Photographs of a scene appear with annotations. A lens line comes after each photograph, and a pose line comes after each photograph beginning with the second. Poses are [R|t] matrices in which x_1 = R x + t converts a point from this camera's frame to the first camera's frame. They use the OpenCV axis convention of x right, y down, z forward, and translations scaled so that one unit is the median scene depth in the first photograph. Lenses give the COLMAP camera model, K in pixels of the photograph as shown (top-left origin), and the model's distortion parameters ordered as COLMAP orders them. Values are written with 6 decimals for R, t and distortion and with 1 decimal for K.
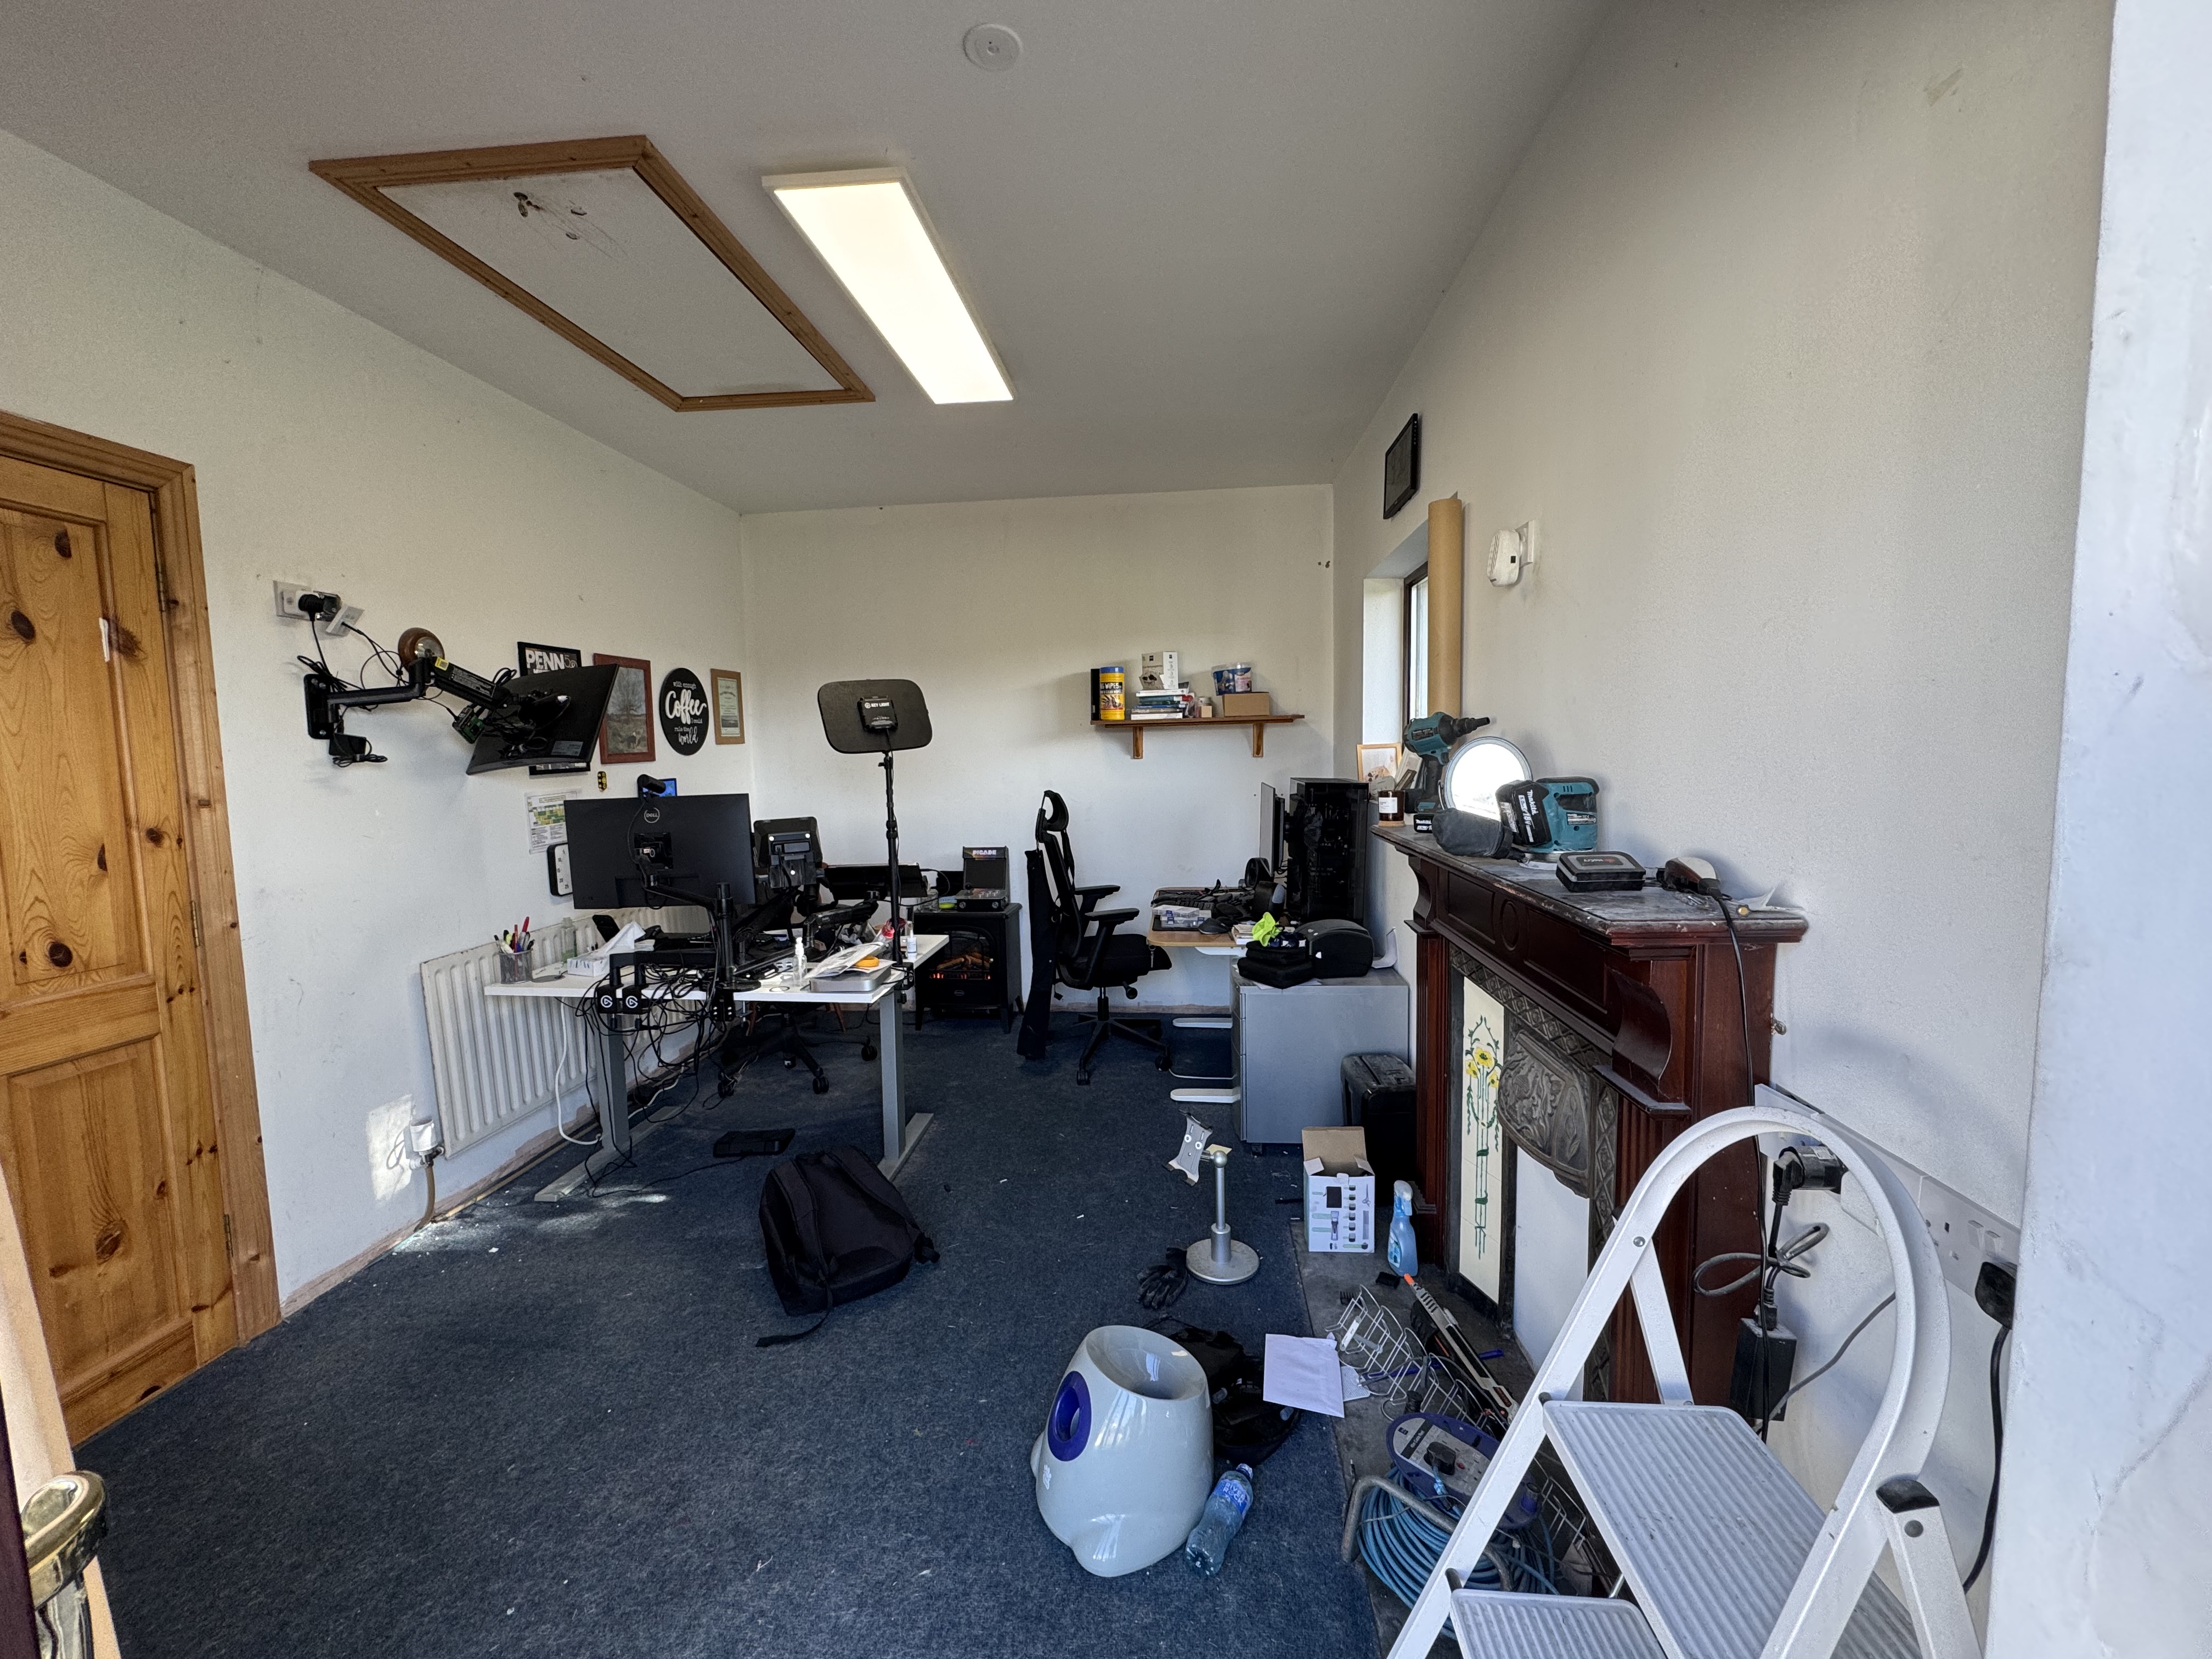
lens RADIAL K [[880.2, 0, 1106.0], [0, 880.2, 829.5], [0, 0, 1]] dist [-0.001536, 0.000229]
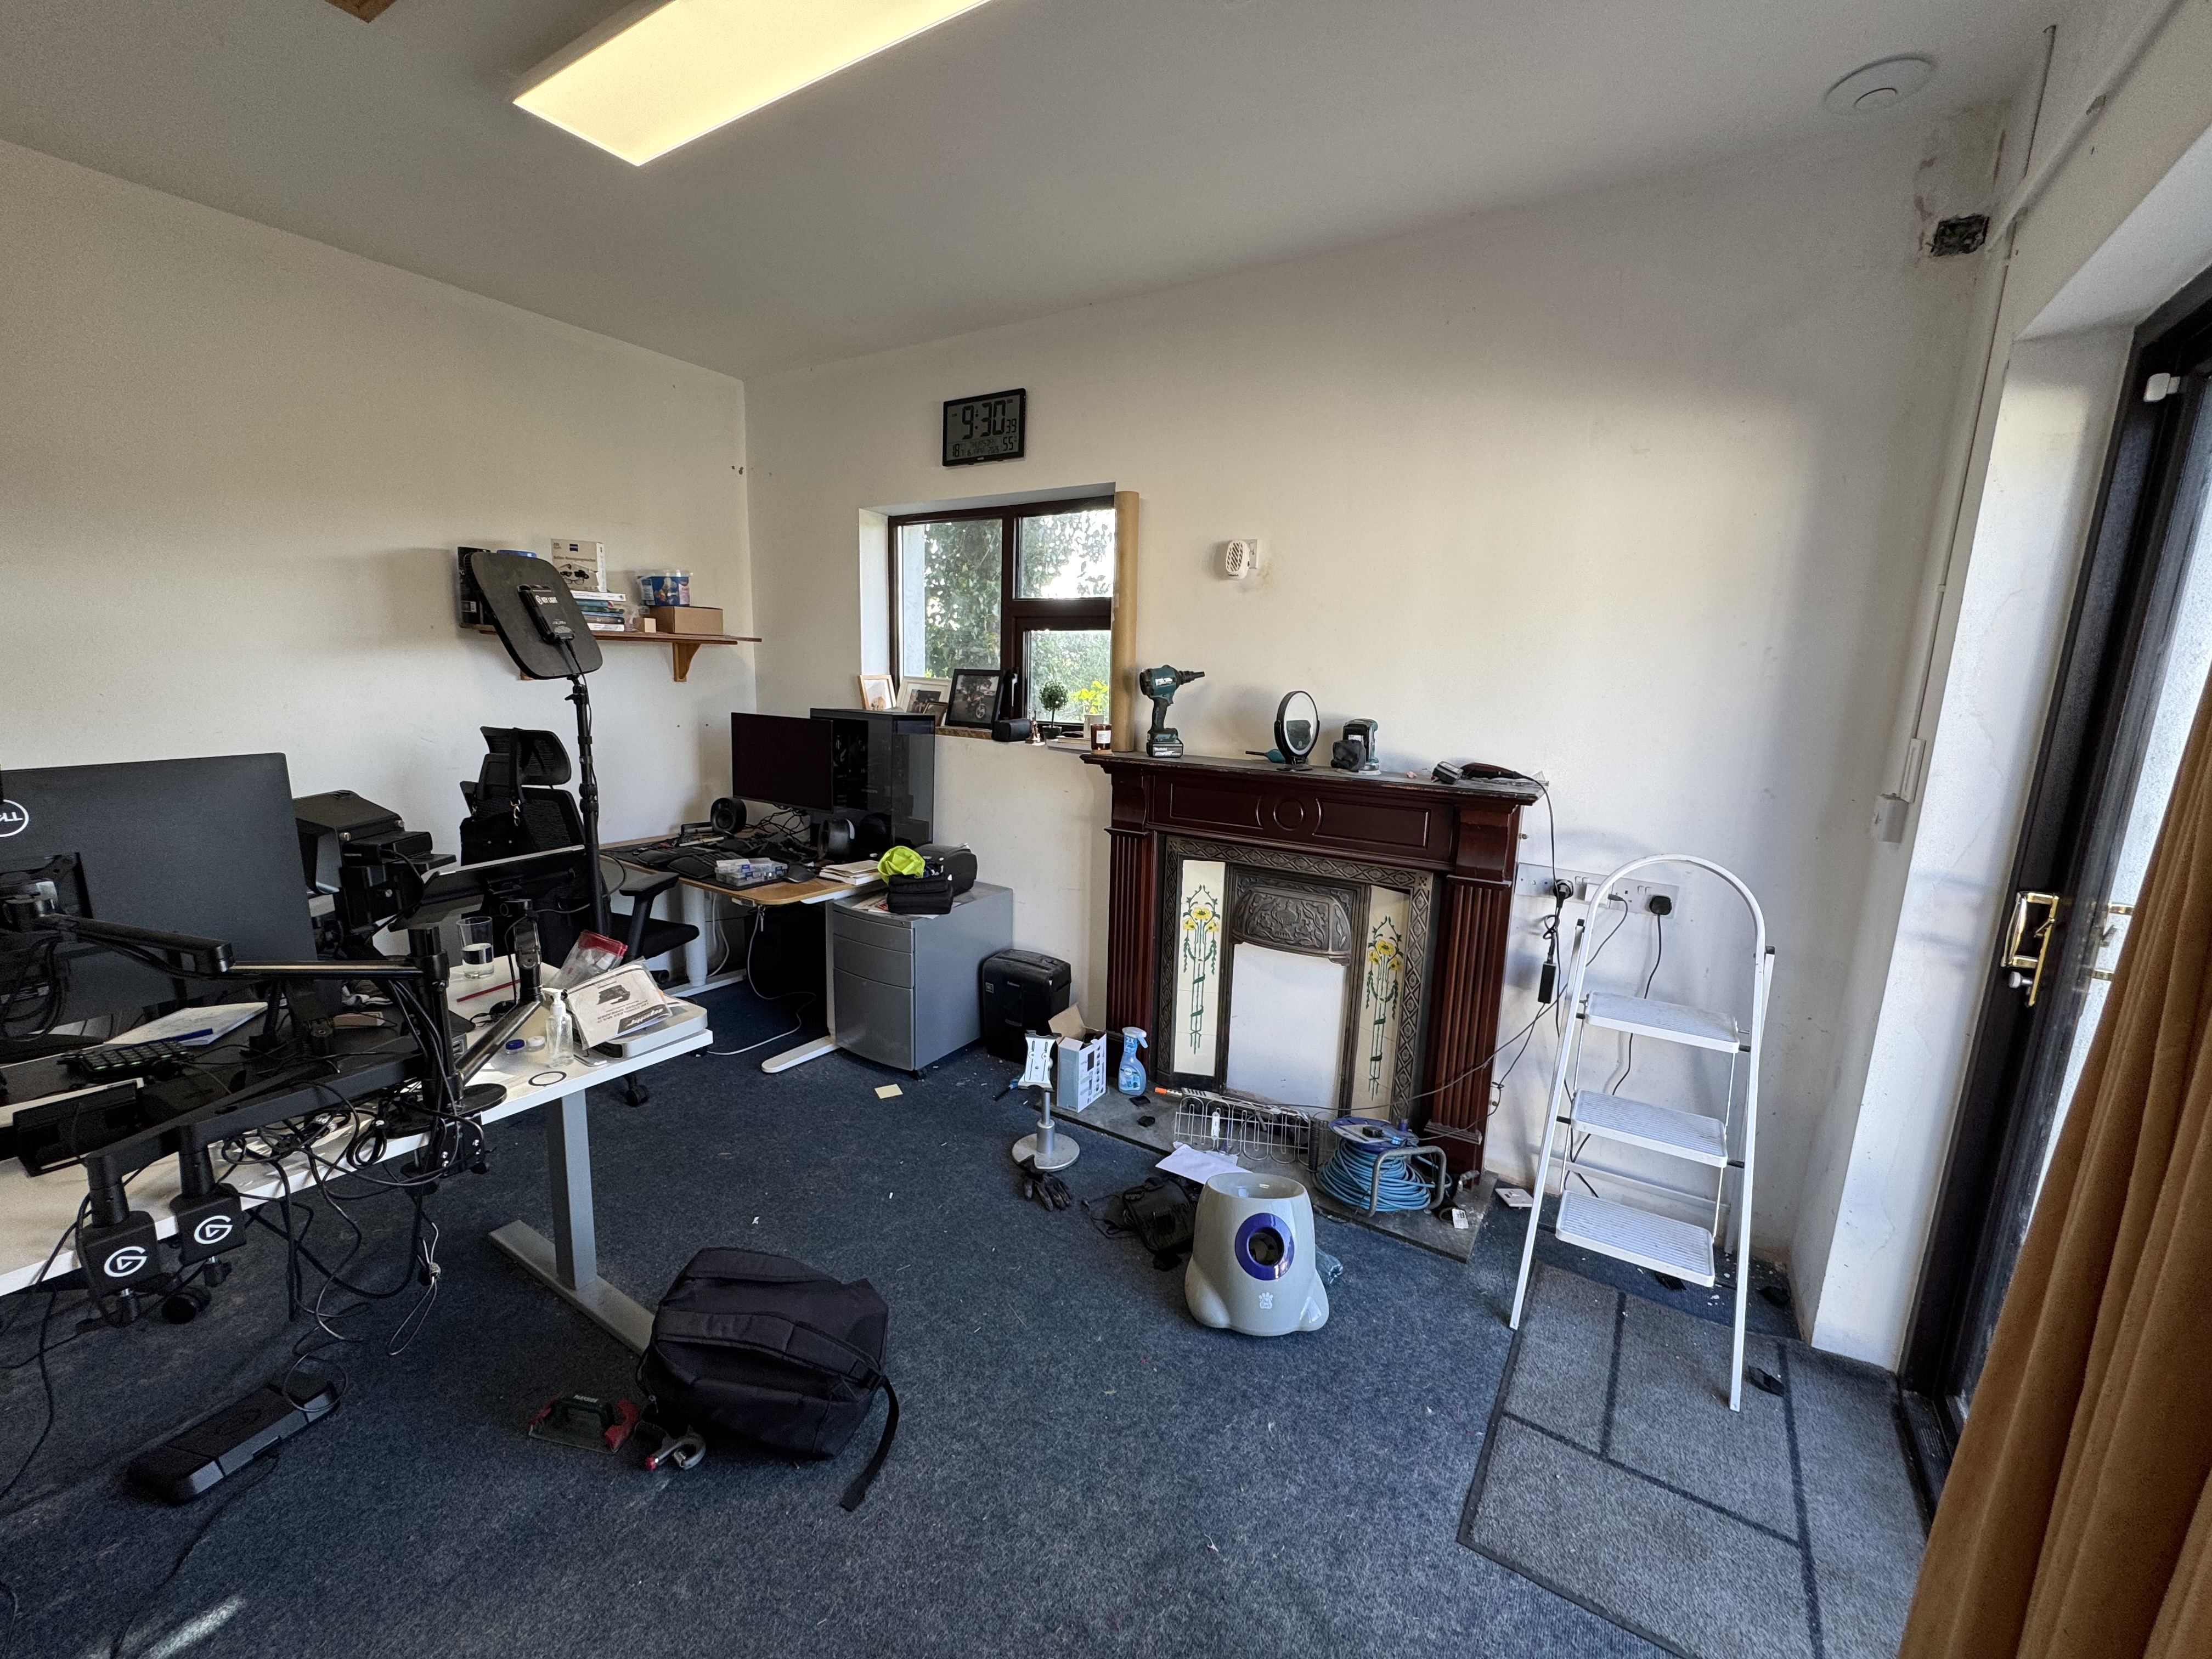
lens RADIAL K [[880.2, 0, 1106.0], [0, 880.2, 829.5], [0, 0, 1]] dist [-0.001536, 0.000229]
pose [[0.456167, -0.124987, 0.881073, -0.681476], [0.041351, 0.991995, 0.119314, -0.040240], [-0.888933, -0.017994, 0.457684, 0.380993]]
